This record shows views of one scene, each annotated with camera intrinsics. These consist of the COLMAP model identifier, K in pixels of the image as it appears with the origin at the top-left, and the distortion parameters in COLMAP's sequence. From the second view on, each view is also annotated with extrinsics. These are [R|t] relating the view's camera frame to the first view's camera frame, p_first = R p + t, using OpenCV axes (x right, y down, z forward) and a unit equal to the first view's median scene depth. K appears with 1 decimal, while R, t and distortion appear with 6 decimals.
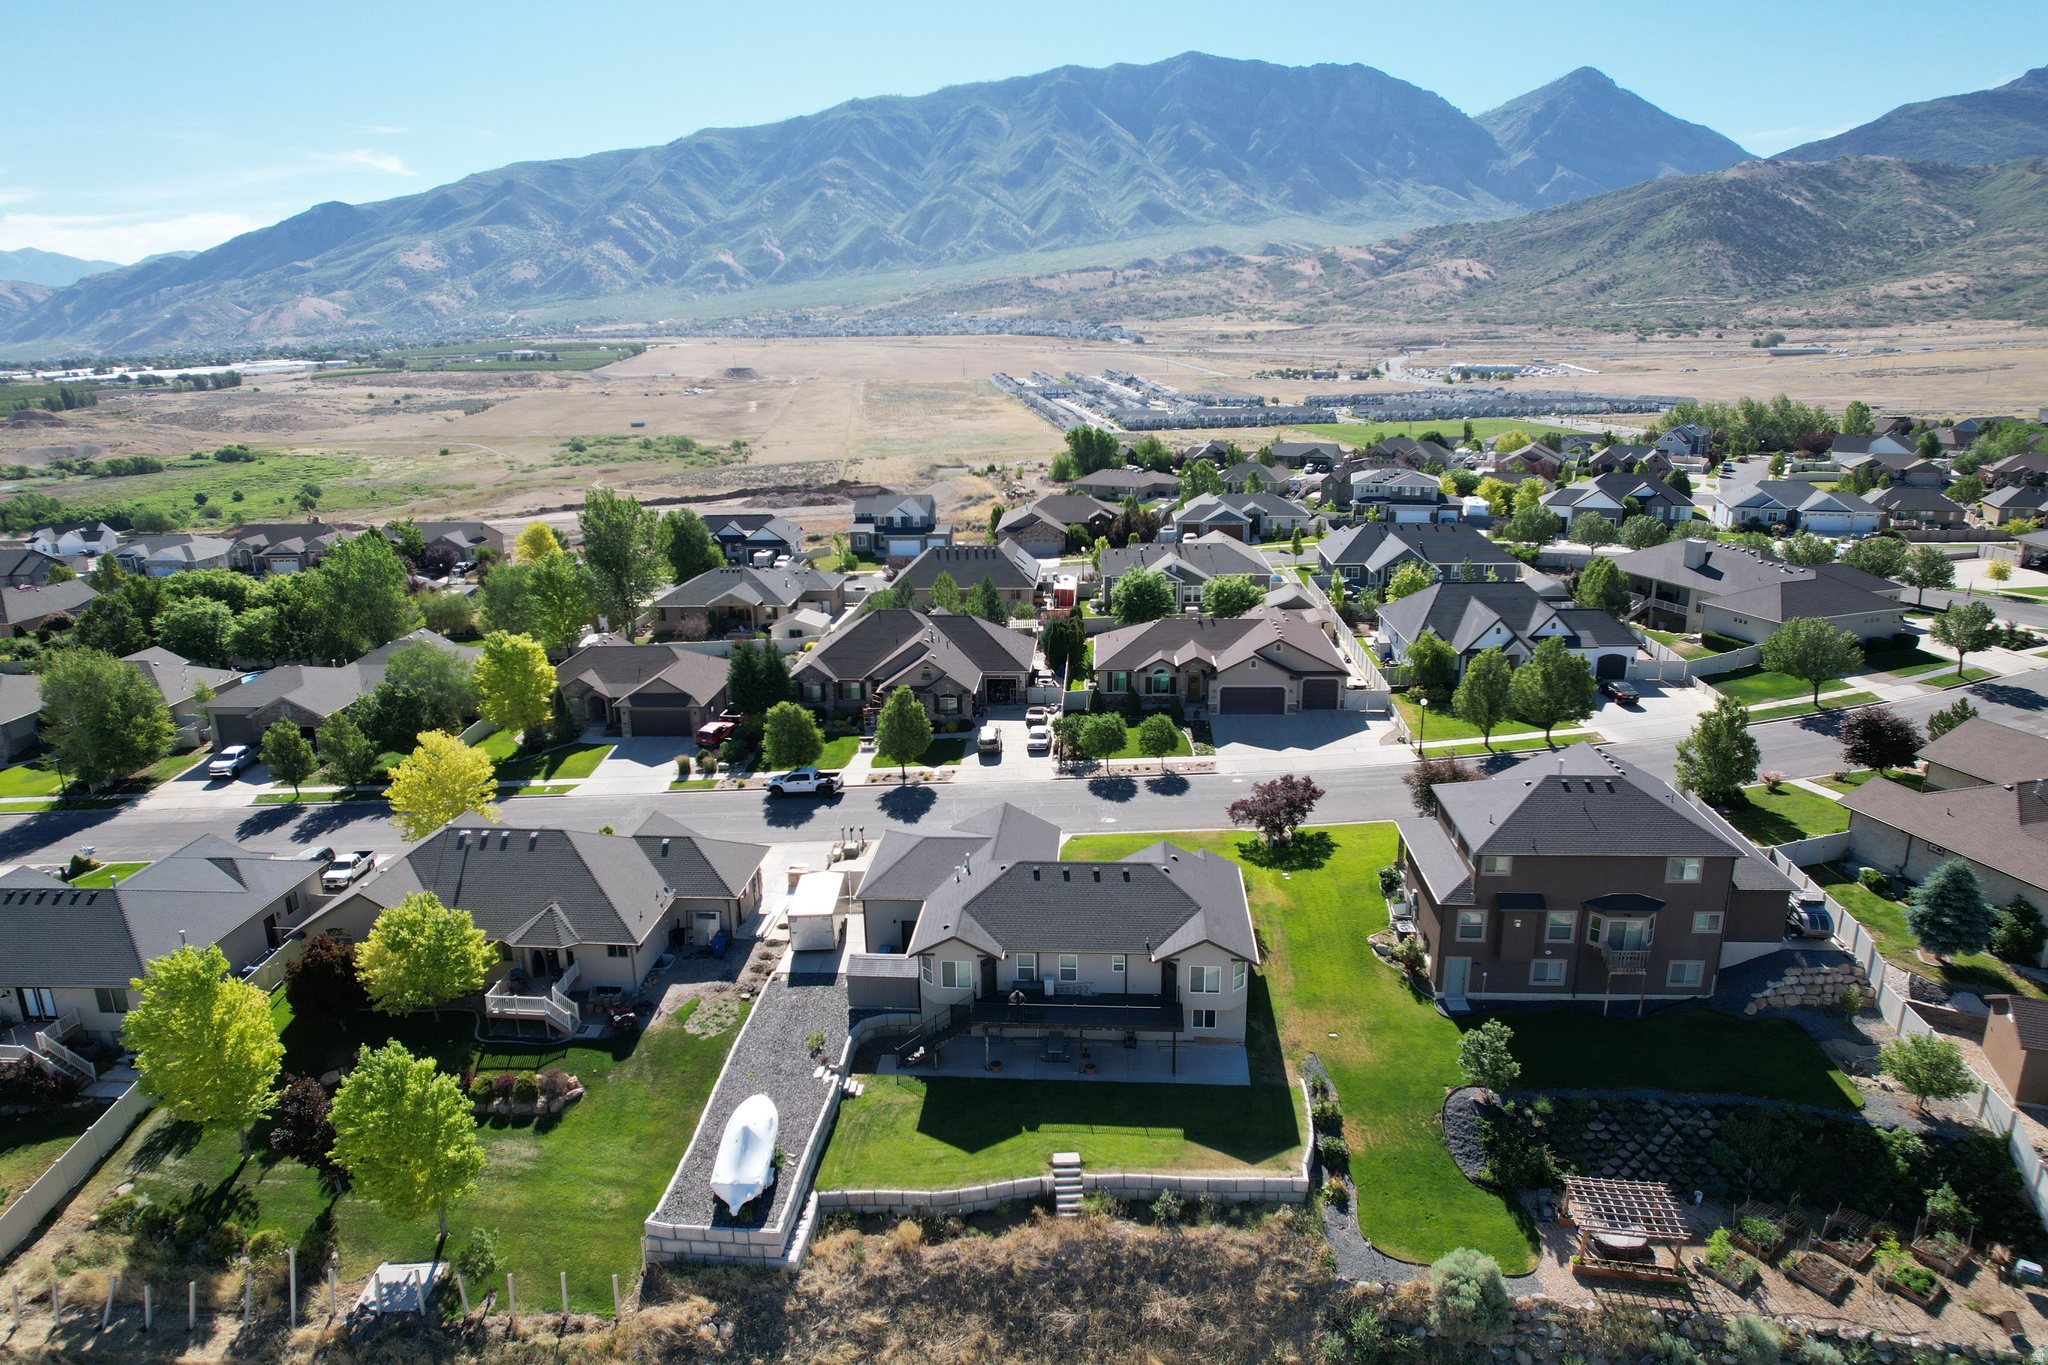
lens RADIAL K [[1305.4, 0, 1022.7], [0, 1305.4, 692.9], [0, 0, 1]] dist [-0.076545, 0.067078]
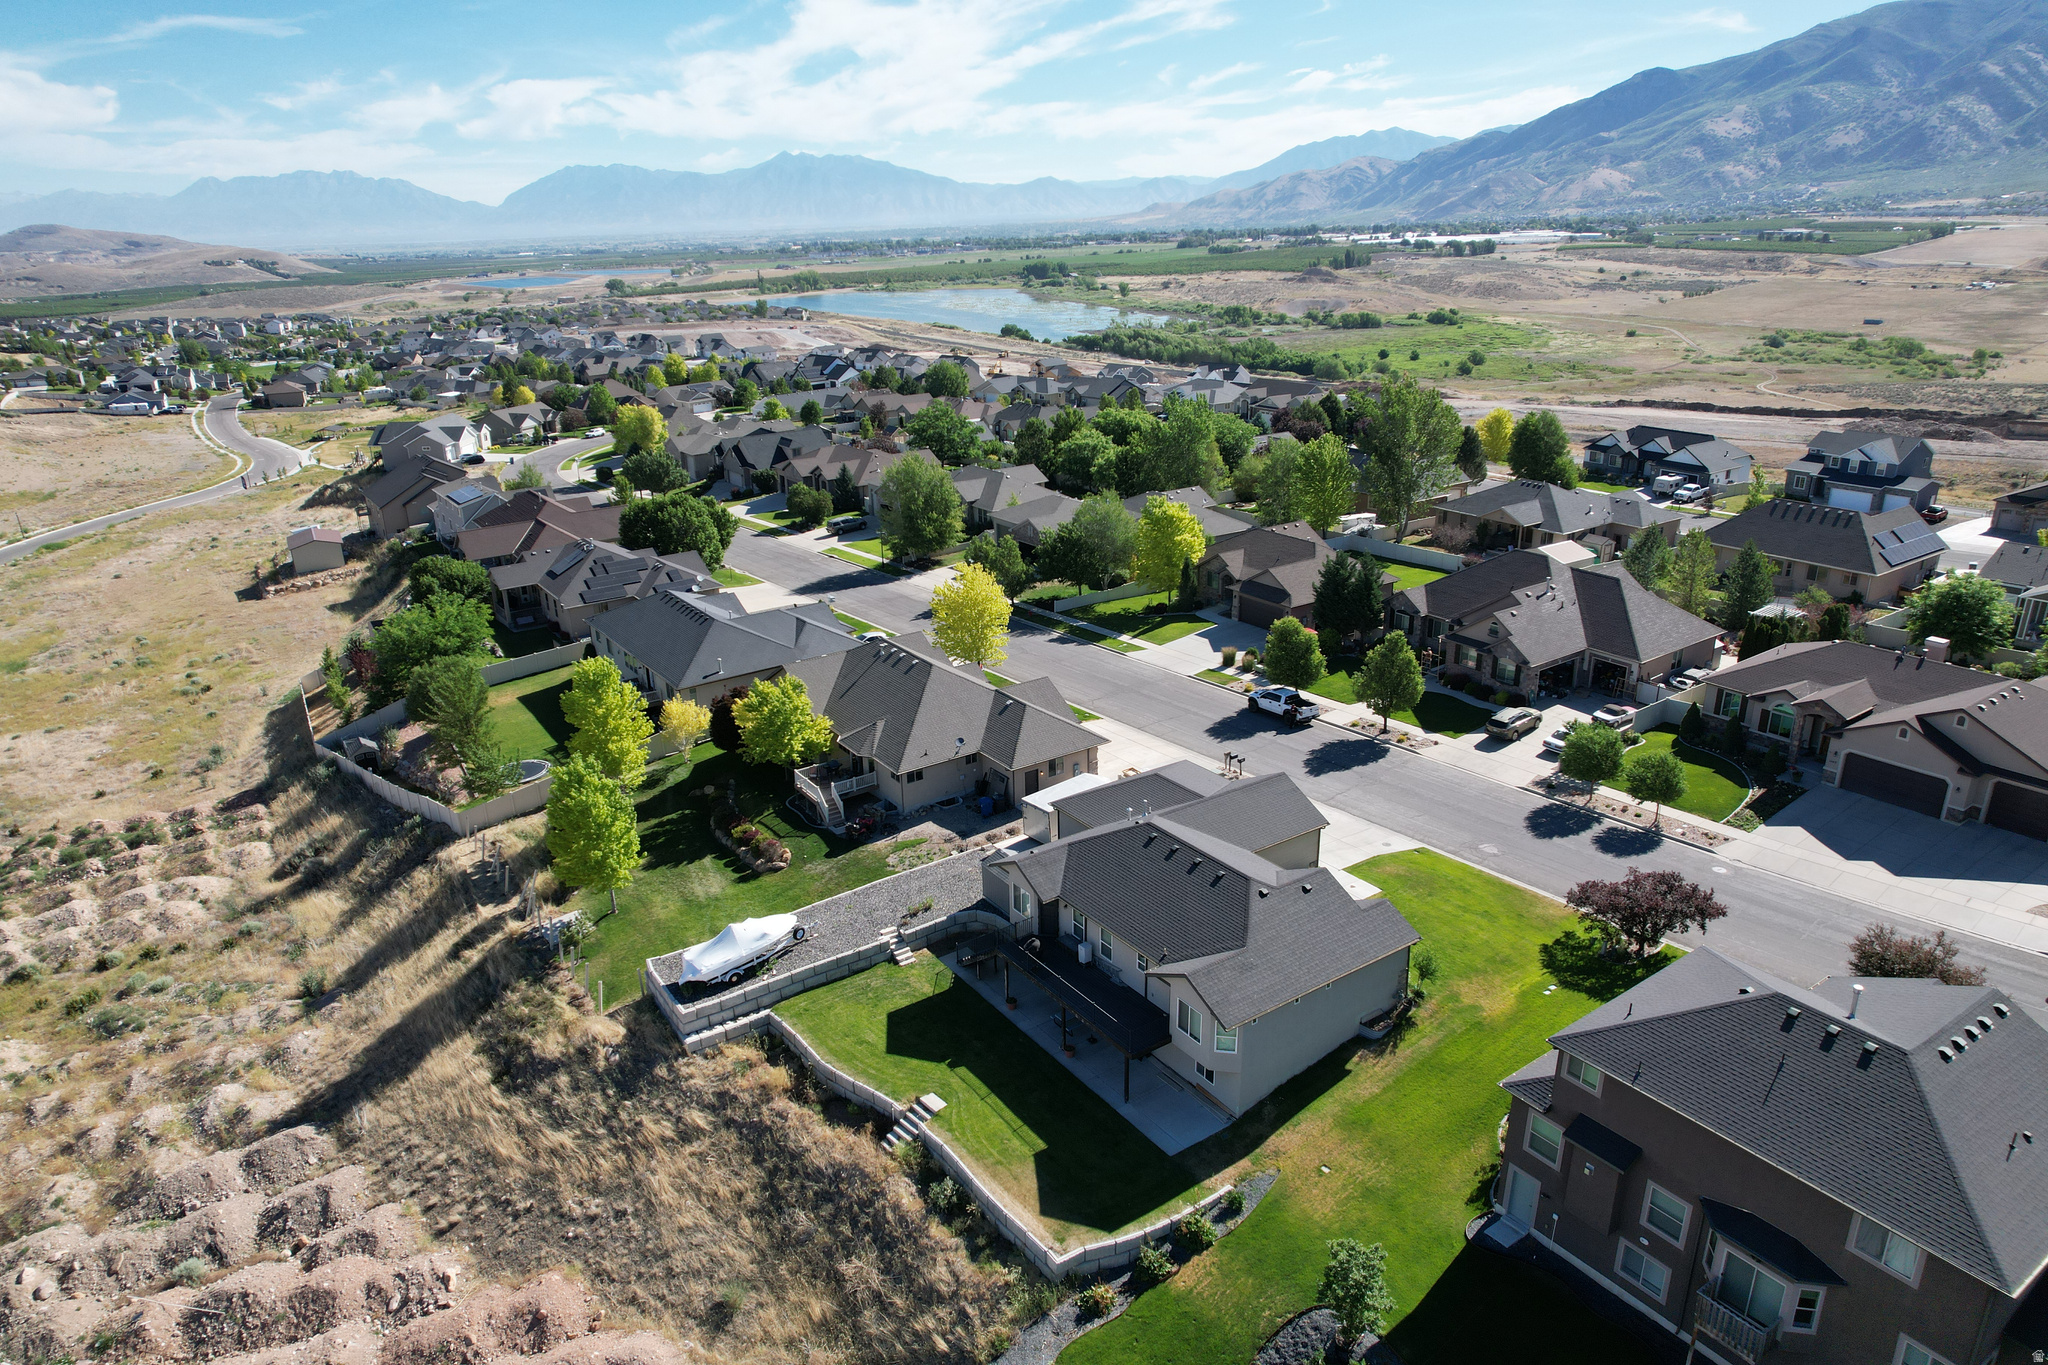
lens RADIAL K [[1305.4, 0, 1022.7], [0, 1305.4, 692.9], [0, 0, 1]] dist [-0.076545, 0.067078]
pose [[0.625430, 0.278701, -0.728809, 0.580812], [-0.211940, 0.959597, 0.185080, -0.107138], [0.750945, 0.038709, 0.659229, 0.331752]]
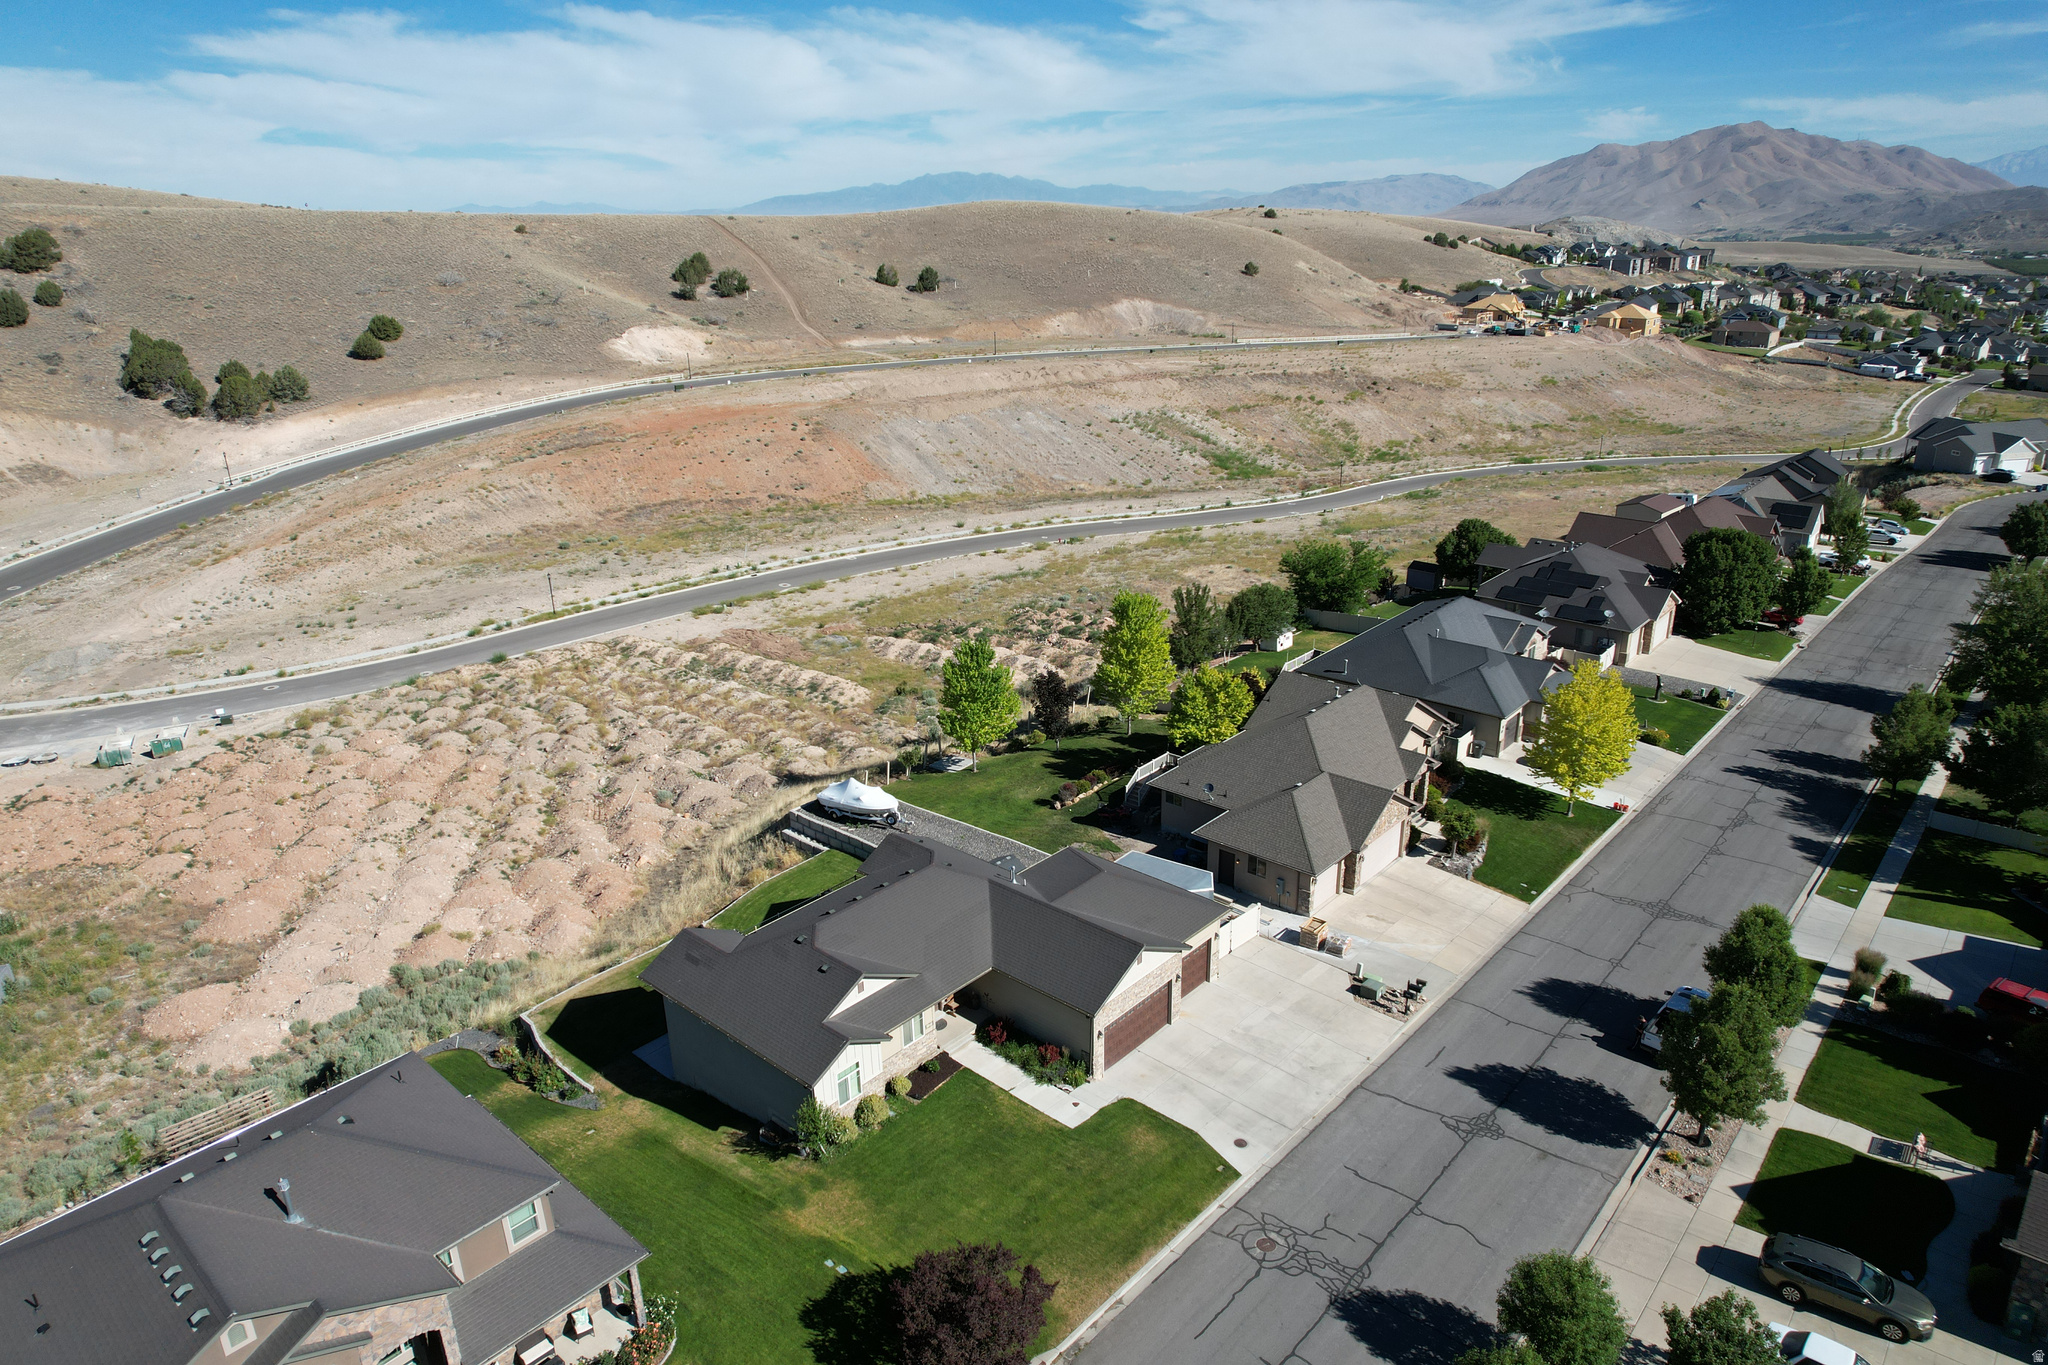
lens RADIAL K [[1305.4, 0, 1022.7], [0, 1305.4, 692.9], [0, 0, 1]] dist [-0.076545, 0.067078]
pose [[-0.608090, 0.306686, -0.732236, 0.558338], [-0.194410, 0.836751, 0.511910, -0.419152], [0.769695, 0.453642, -0.449197, 1.386143]]
